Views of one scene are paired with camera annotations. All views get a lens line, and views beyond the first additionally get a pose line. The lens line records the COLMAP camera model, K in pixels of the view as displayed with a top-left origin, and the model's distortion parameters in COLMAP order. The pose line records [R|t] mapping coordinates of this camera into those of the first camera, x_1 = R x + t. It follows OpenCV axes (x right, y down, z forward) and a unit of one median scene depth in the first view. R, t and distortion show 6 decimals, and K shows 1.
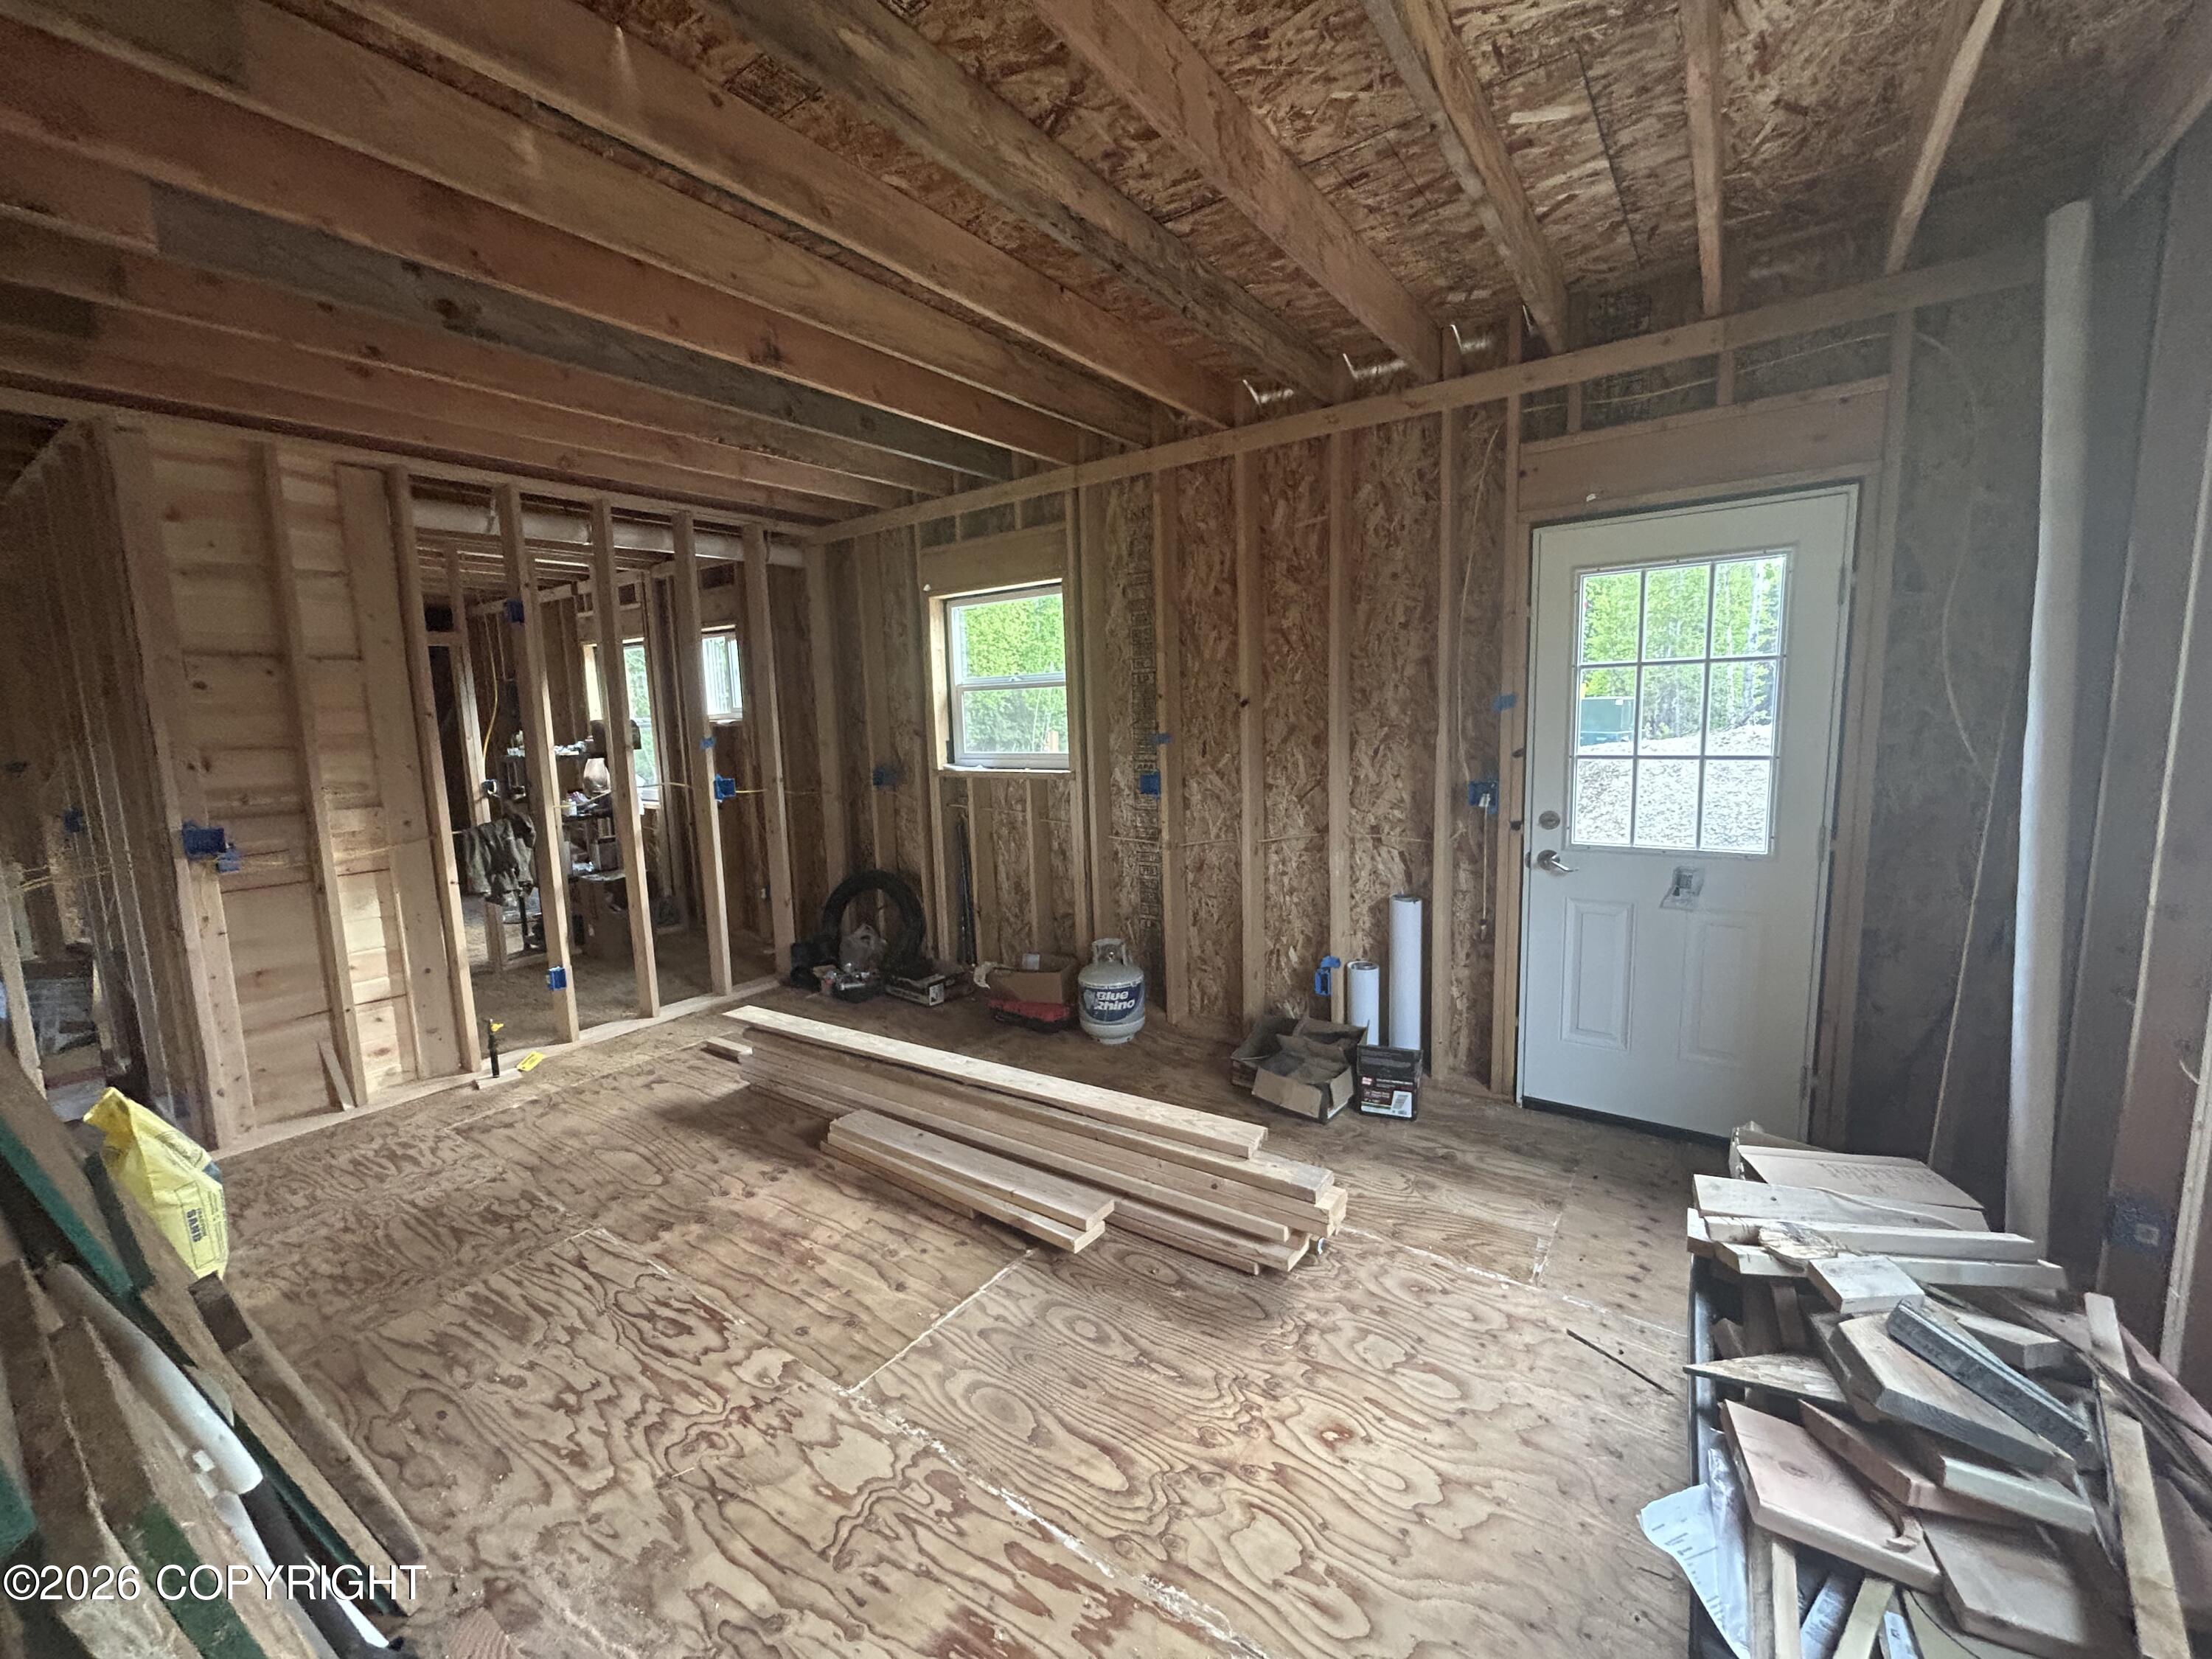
lens RADIAL K [[887.6, 0, 1104.3], [0, 887.6, 814.2], [0, 0, 1]] dist [0.001353, 0.000385]
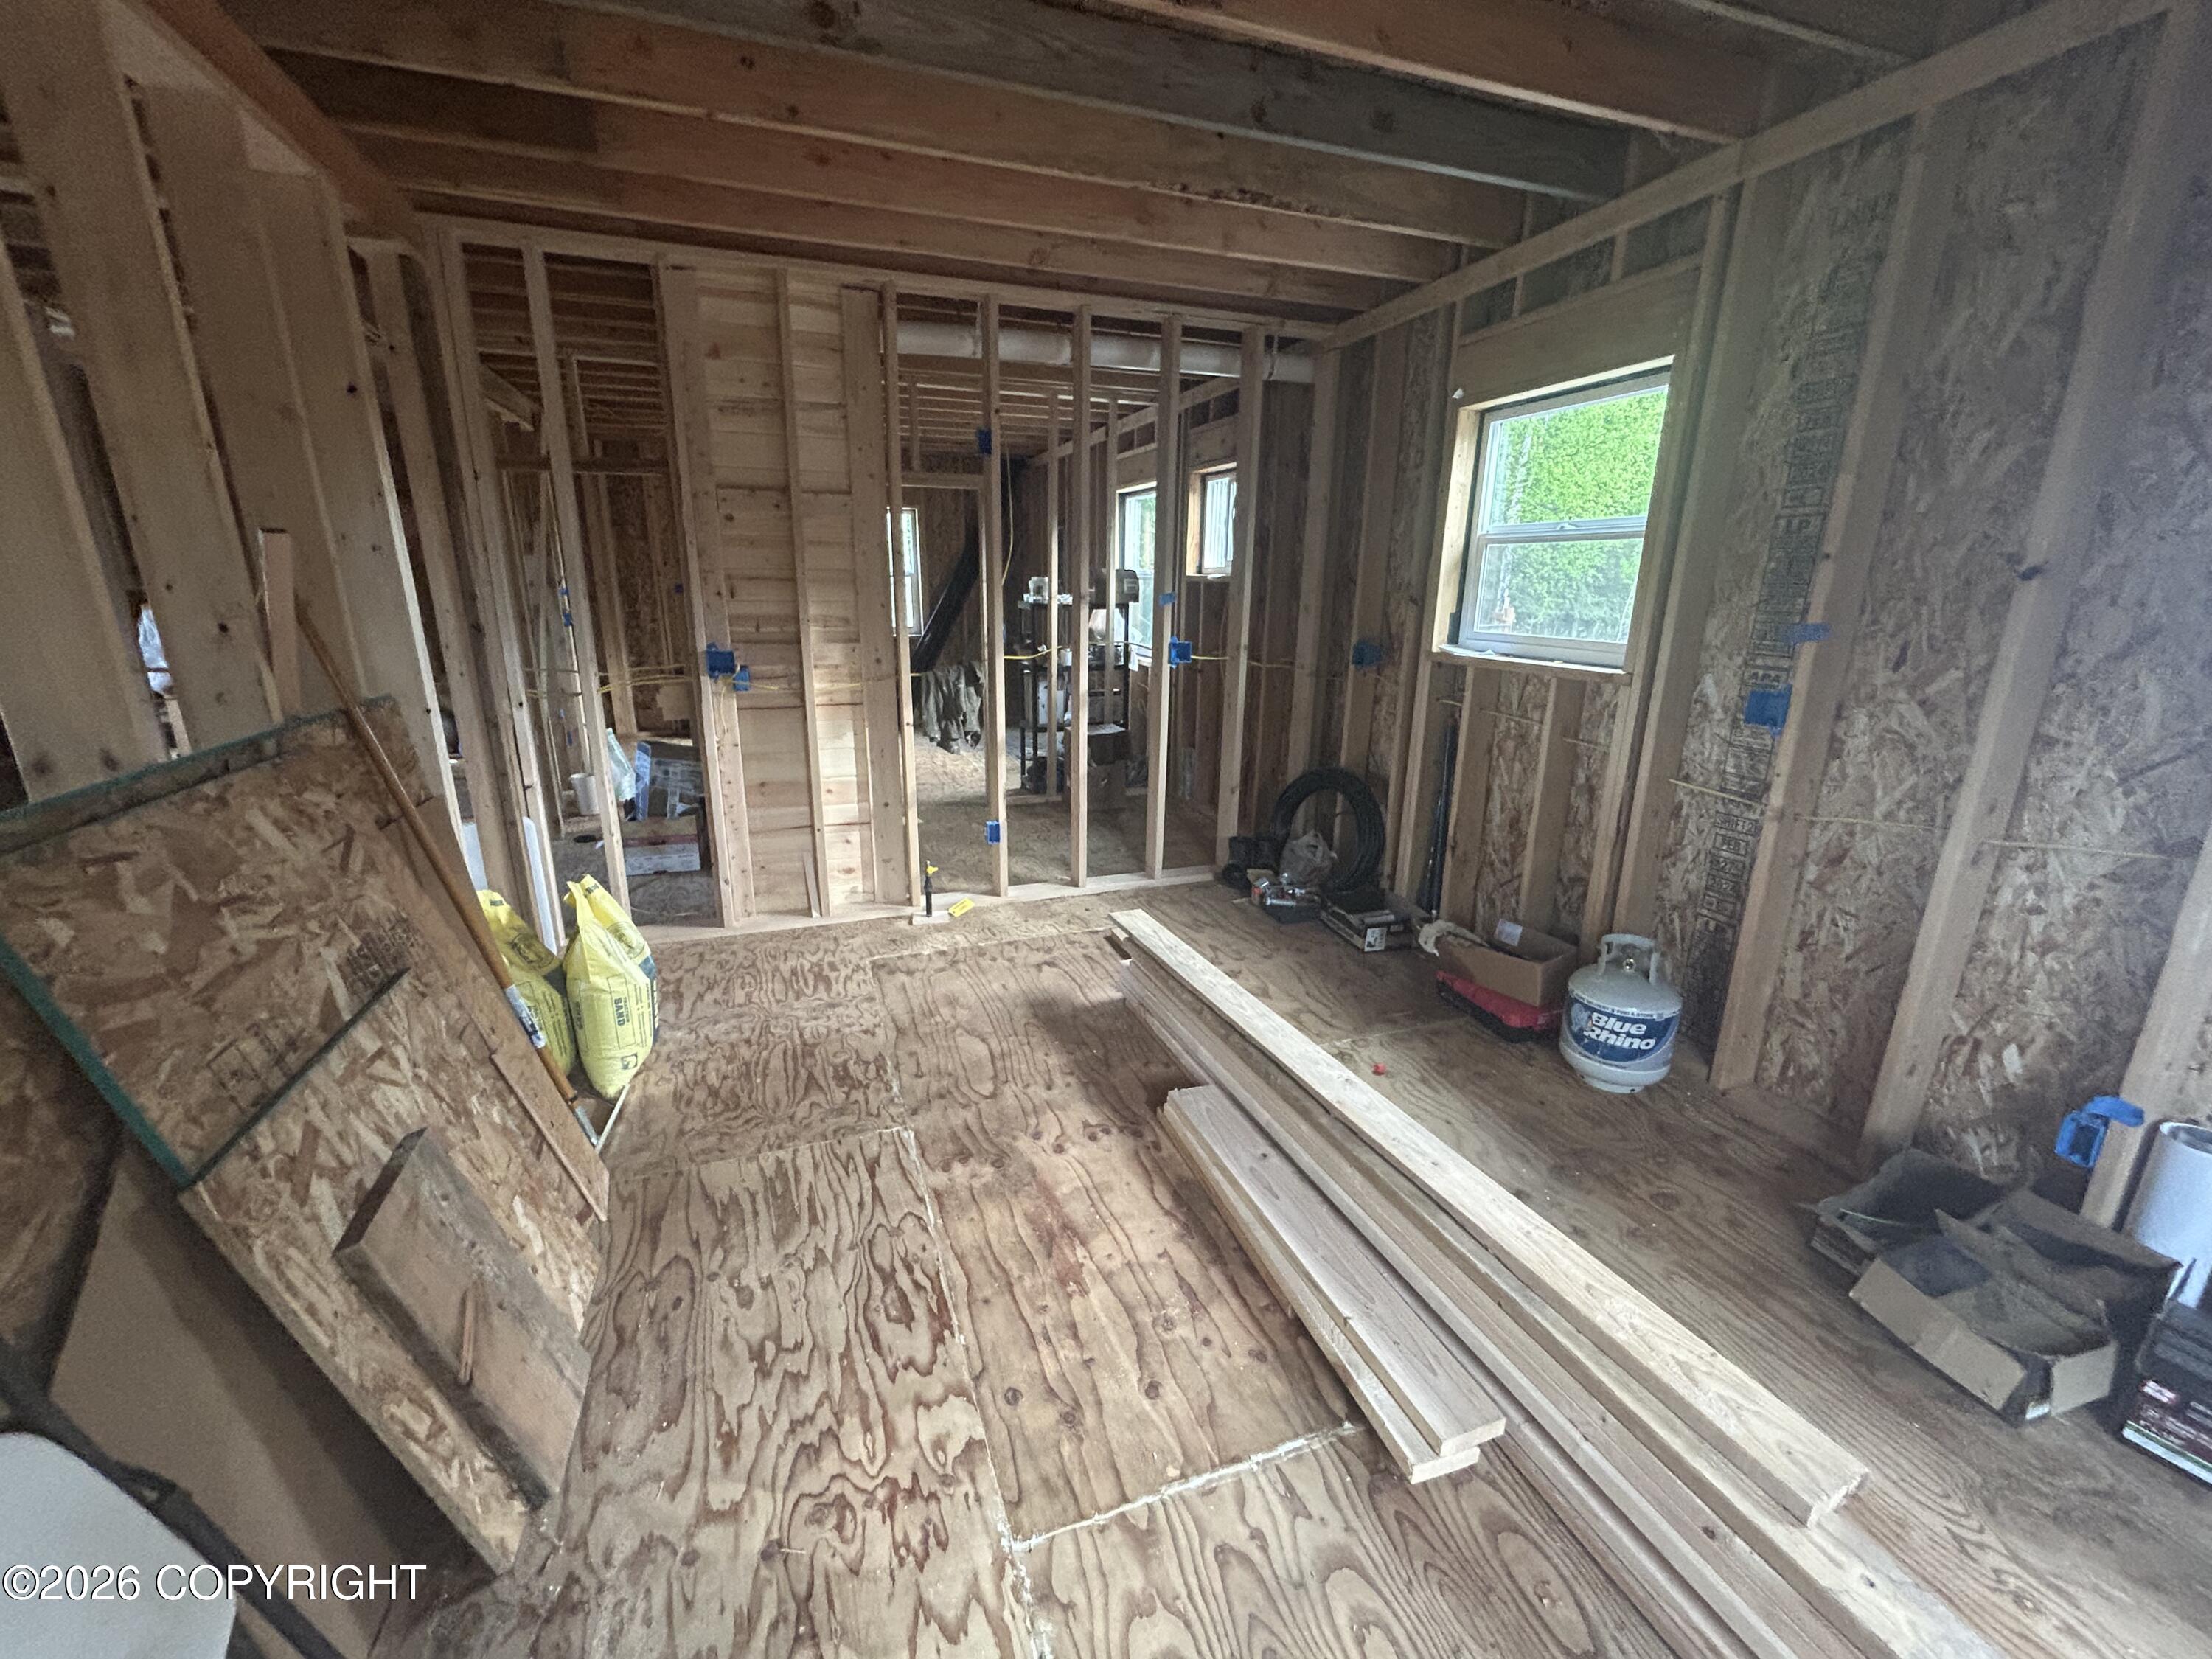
lens RADIAL K [[887.6, 0, 1109.5], [0, 887.6, 826.0], [0, 0, 1]] dist [0.001353, 0.000385]
pose [[0.824405, 0.191307, -0.532689, 0.022297], [-0.104219, 0.976363, 0.189353, -0.025971], [0.556322, -0.100587, 0.824856, 0.277717]]
